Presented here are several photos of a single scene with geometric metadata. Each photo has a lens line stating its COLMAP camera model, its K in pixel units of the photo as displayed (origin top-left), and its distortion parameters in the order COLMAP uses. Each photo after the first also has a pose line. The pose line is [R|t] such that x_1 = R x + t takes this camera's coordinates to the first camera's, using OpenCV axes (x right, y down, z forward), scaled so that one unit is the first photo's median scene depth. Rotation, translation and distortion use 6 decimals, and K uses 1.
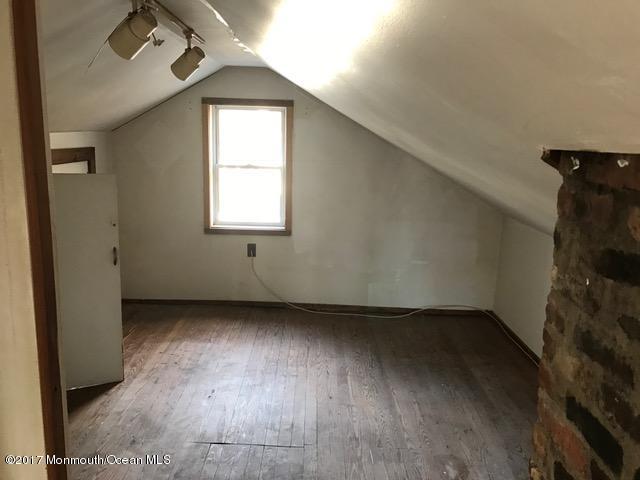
lens RADIAL K [[527.9, 0, 320.0], [0, 527.9, 240.0], [0, 0, 1]] dist [0.074158, -0.117709]
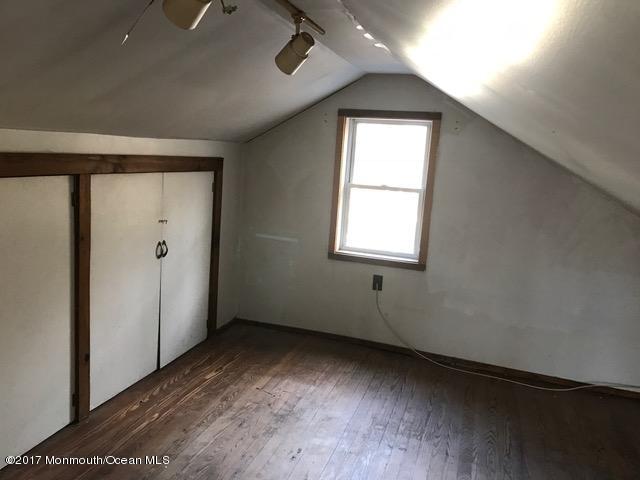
lens RADIAL K [[527.9, 0, 320.0], [0, 527.9, 240.0], [0, 0, 1]] dist [0.074158, -0.117709]
pose [[0.950475, 0.084943, -0.298968, 0.040045], [-0.099866, 0.994386, -0.034965, -0.012850], [0.294320, 0.063090, 0.953622, 0.162546]]
